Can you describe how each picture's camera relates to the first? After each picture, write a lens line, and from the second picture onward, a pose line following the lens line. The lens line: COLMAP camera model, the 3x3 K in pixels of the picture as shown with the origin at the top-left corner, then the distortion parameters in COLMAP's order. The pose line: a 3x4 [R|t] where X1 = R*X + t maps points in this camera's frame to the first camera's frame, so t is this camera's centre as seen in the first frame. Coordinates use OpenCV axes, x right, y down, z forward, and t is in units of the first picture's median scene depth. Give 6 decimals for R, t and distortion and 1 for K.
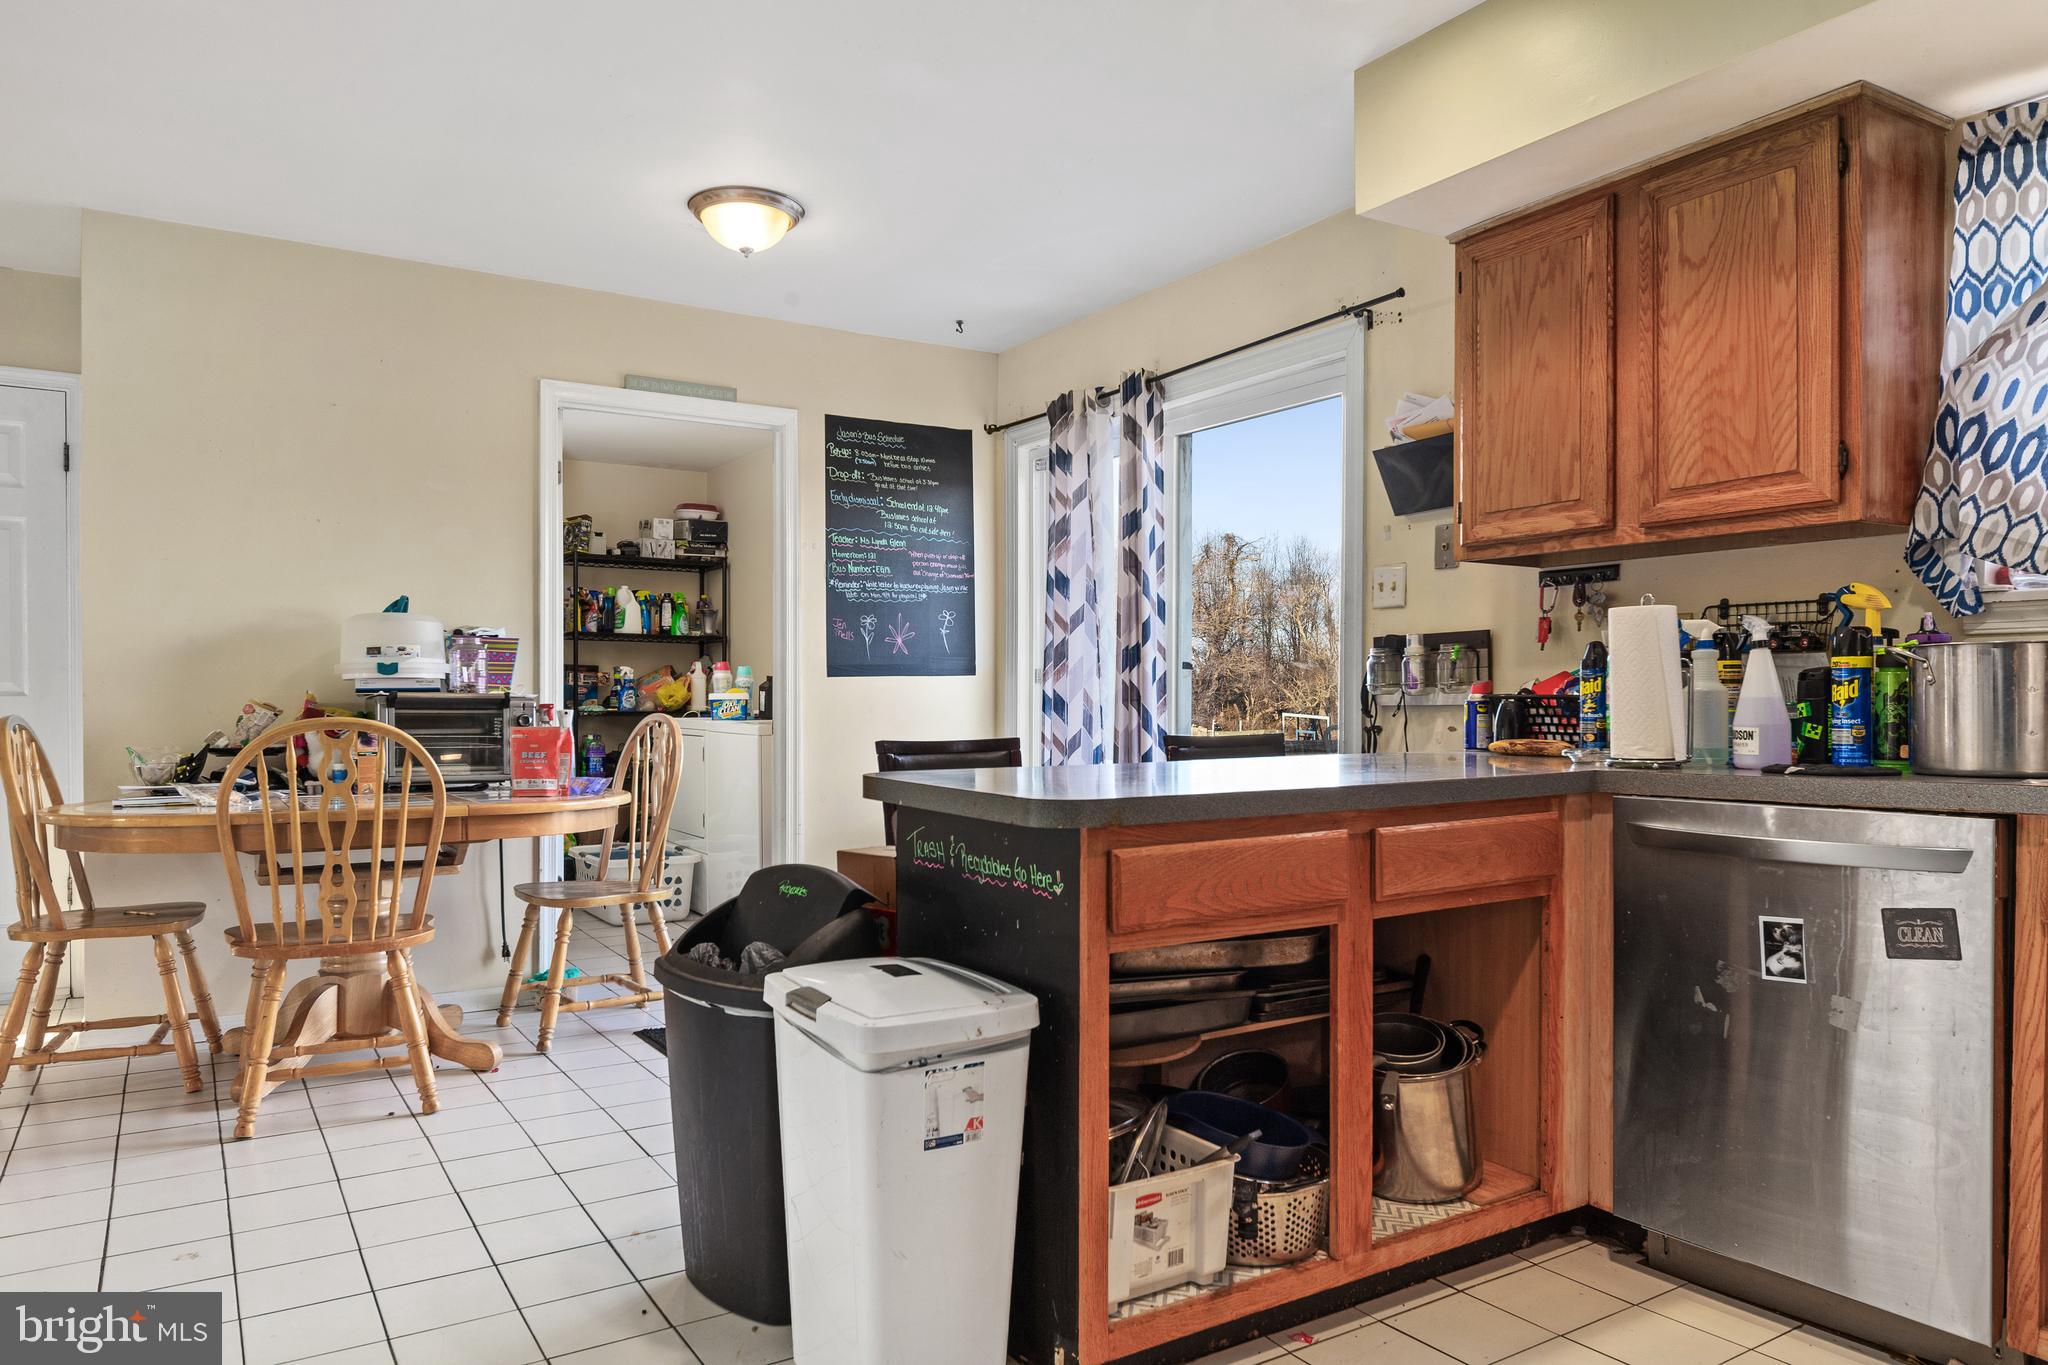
lens RADIAL K [[1355.8, 0, 1032.0], [0, 1355.8, 695.5], [0, 0, 1]] dist [0.011090, 0.006744]
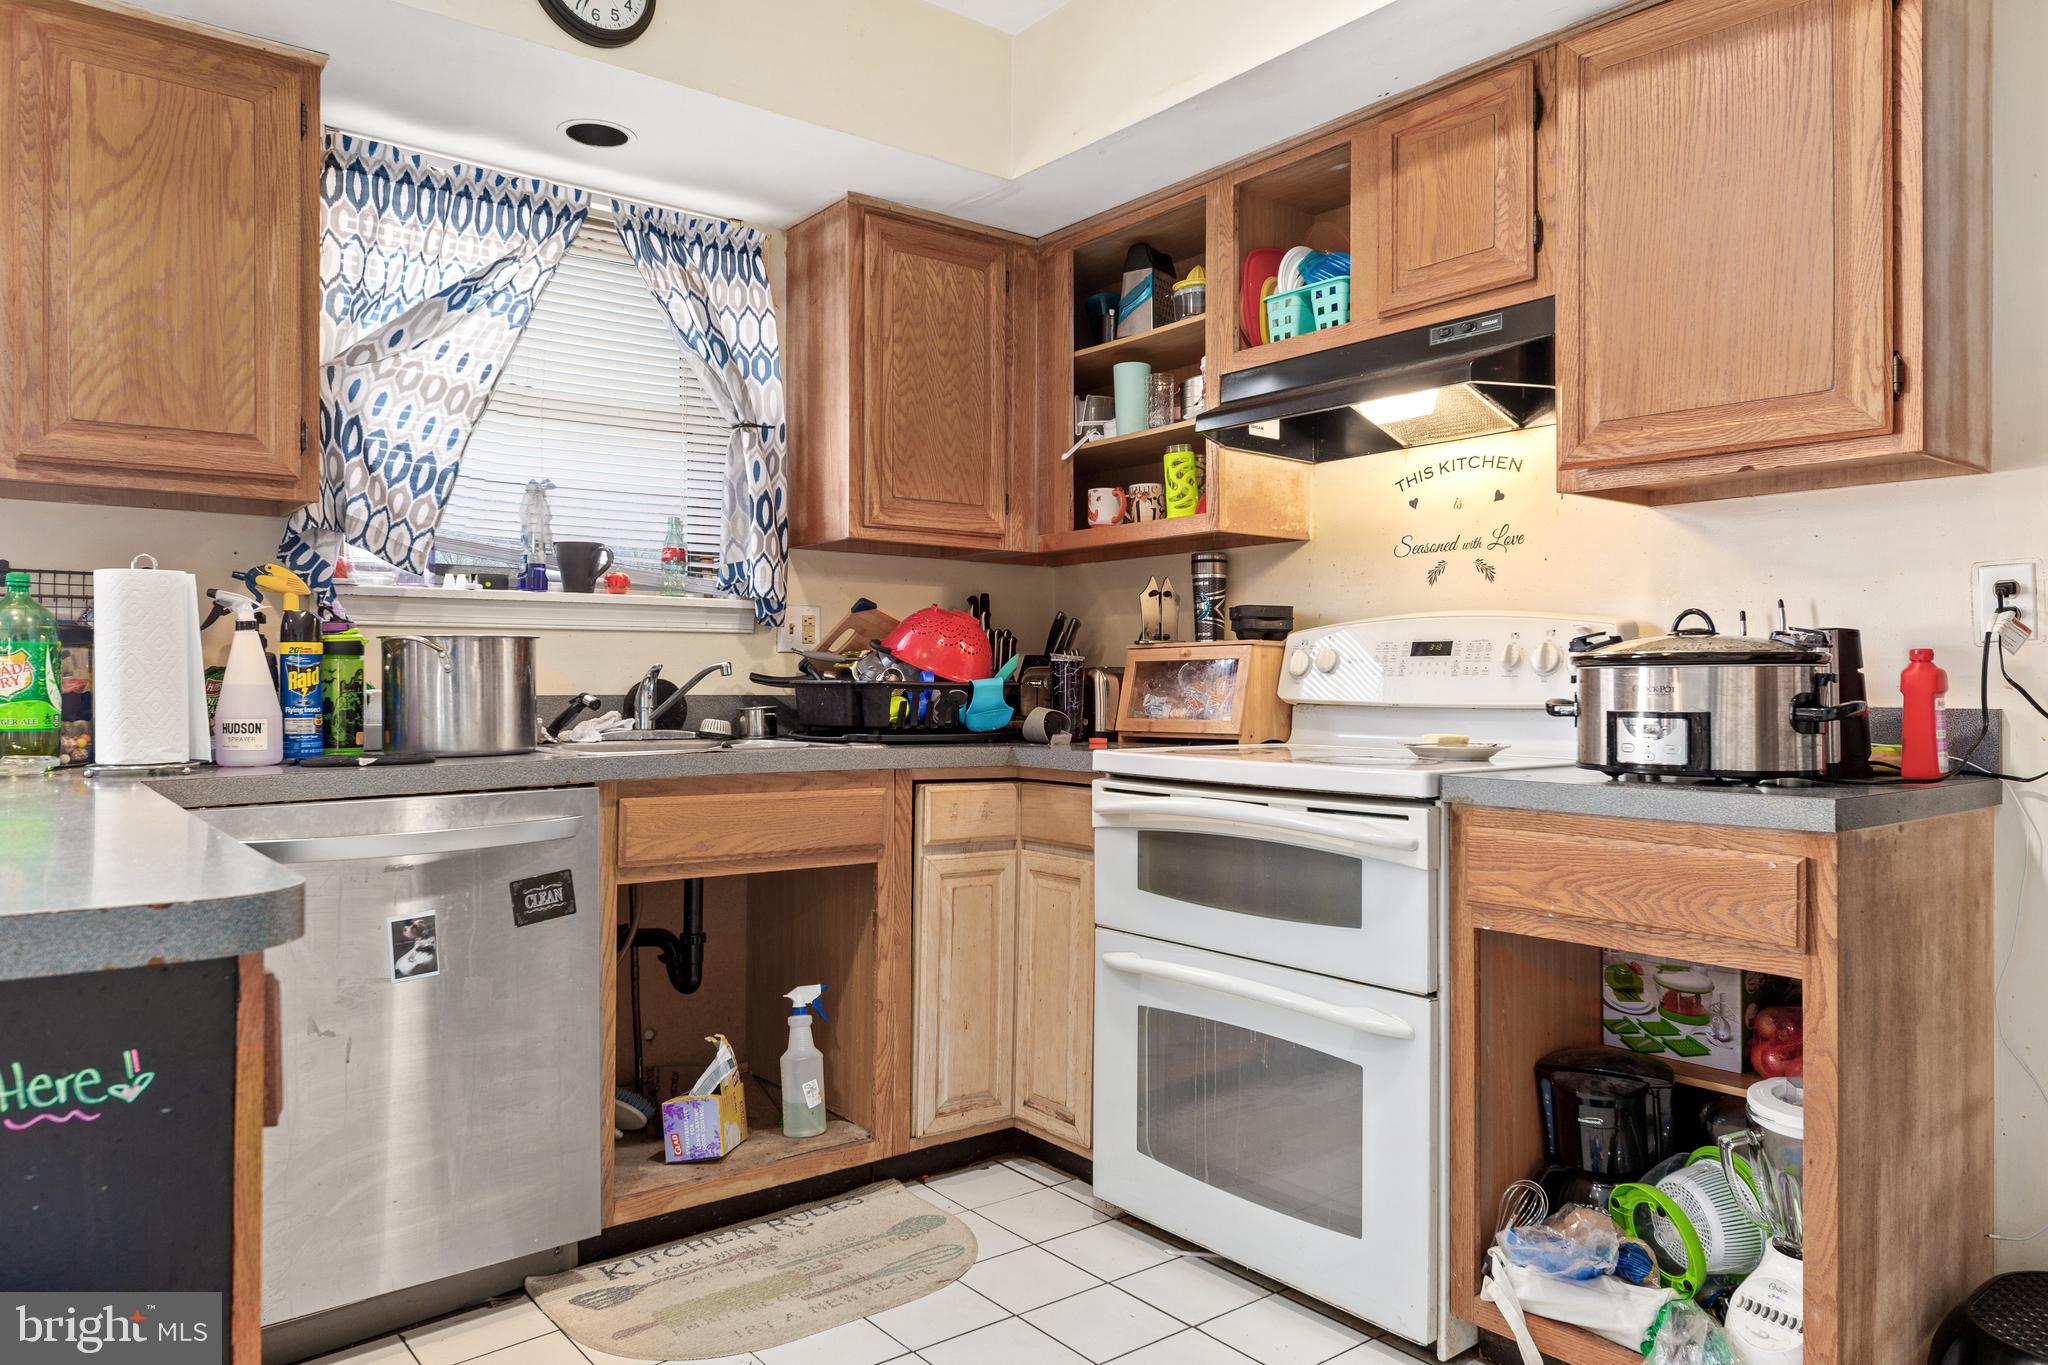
lens RADIAL K [[1355.8, 0, 1011.3], [0, 1355.8, 663.2], [0, 0, 1]] dist [0.011090, 0.006744]
pose [[-0.088084, 0.012402, 0.996036, -0.385139], [-0.001235, 0.999920, -0.012559, -0.002391], [-0.996112, -0.002337, -0.088062, 0.570211]]
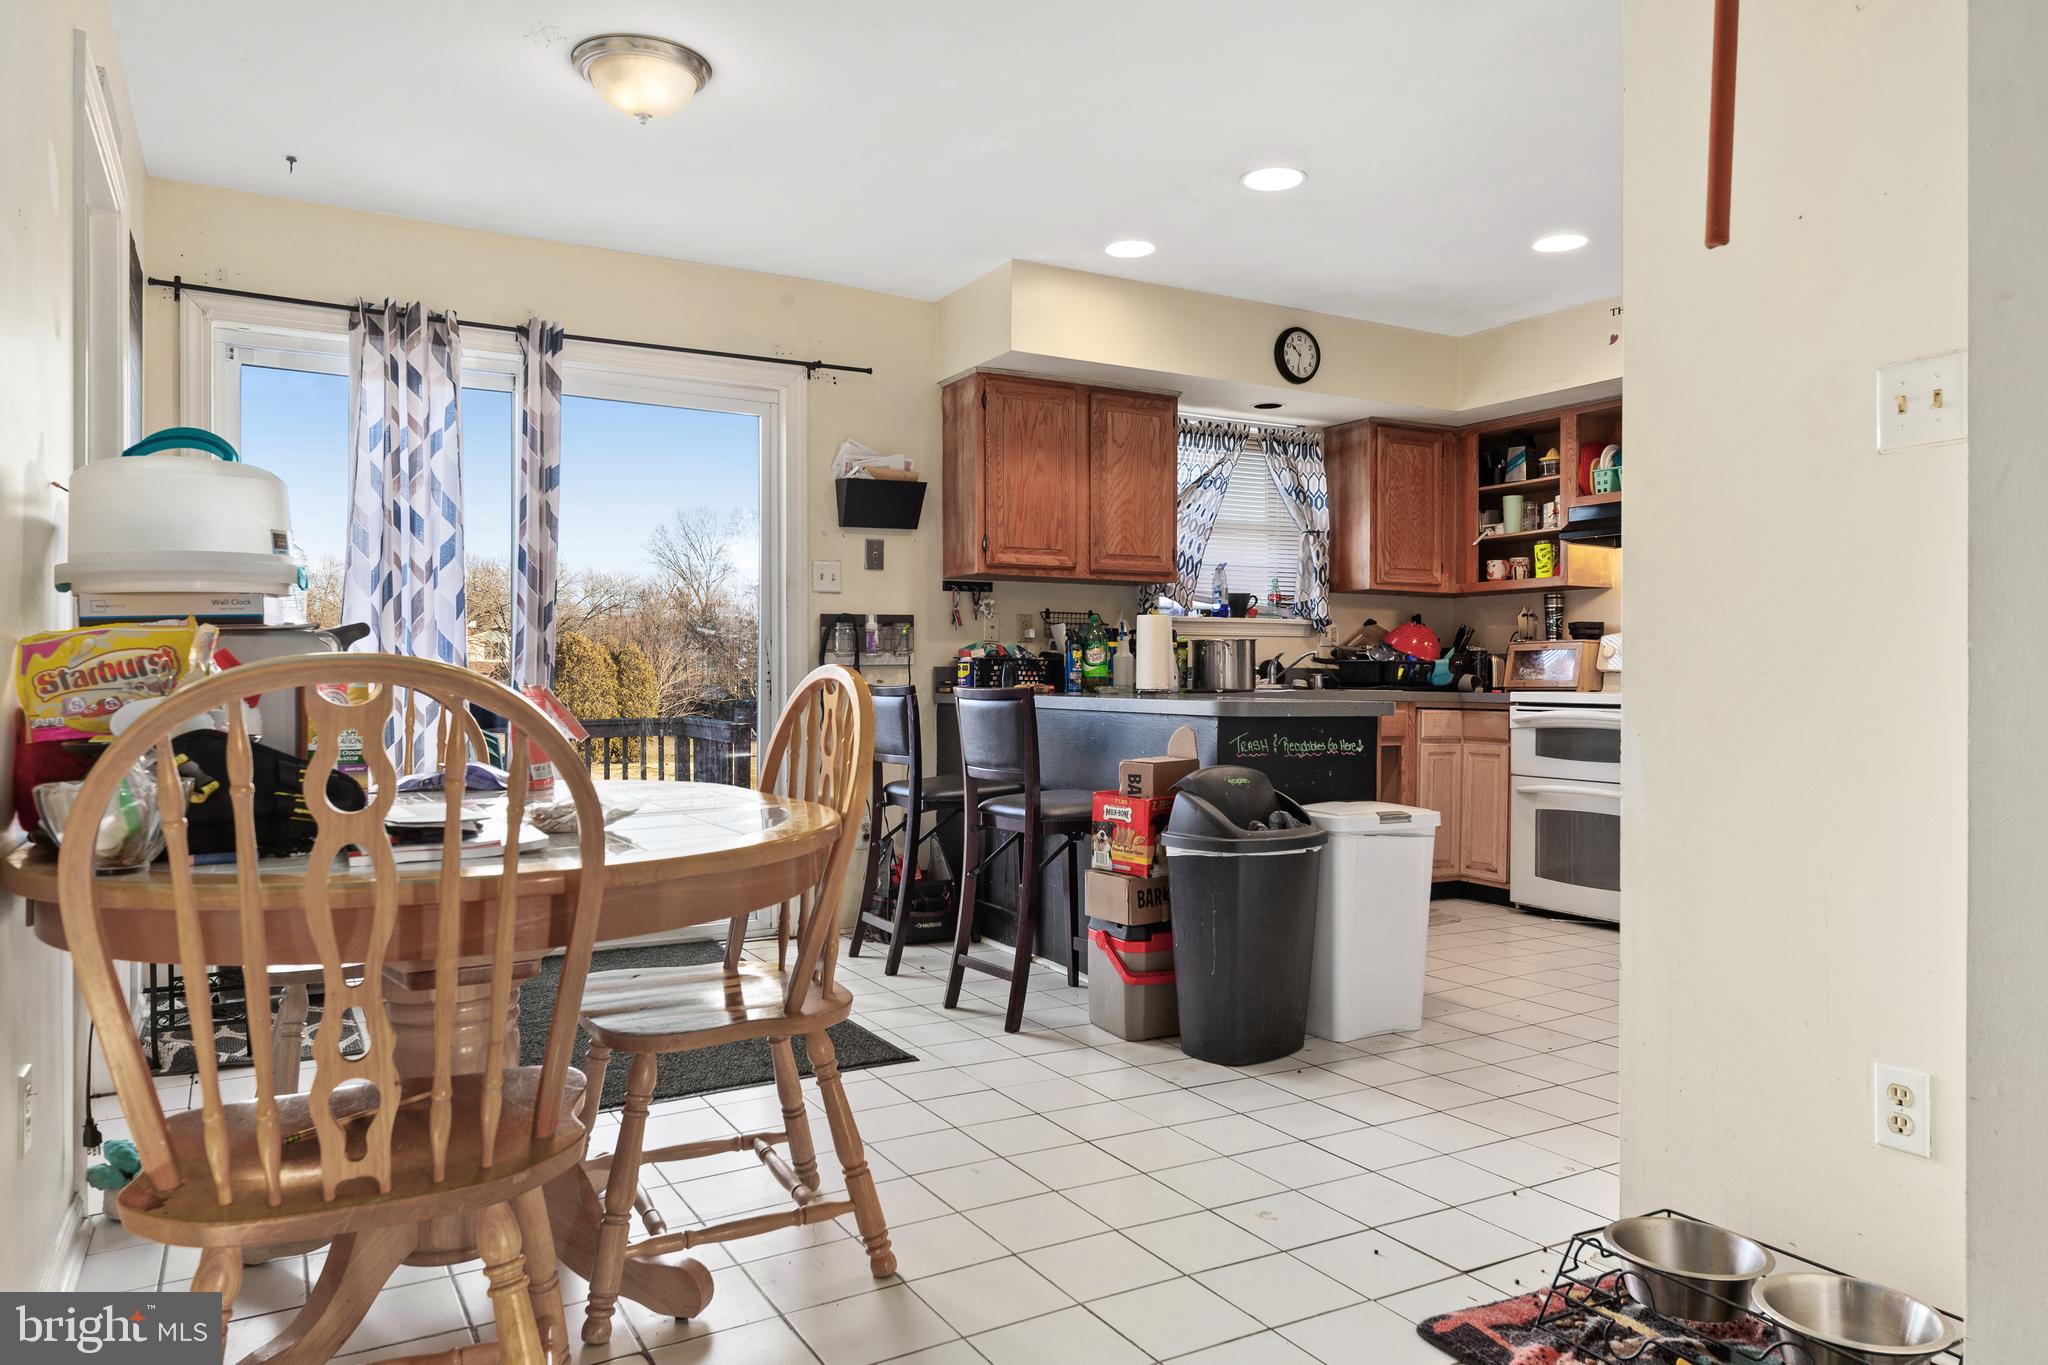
lens RADIAL K [[1355.8, 0, 1013.9], [0, 1355.8, 679.7], [0, 0, 1]] dist [0.011090, 0.006744]
pose [[0.051199, -0.002598, 0.998685, -1.604980], [-0.001552, 0.999995, 0.002681, 0.026558], [-0.998687, -0.001687, 0.051194, 1.111355]]
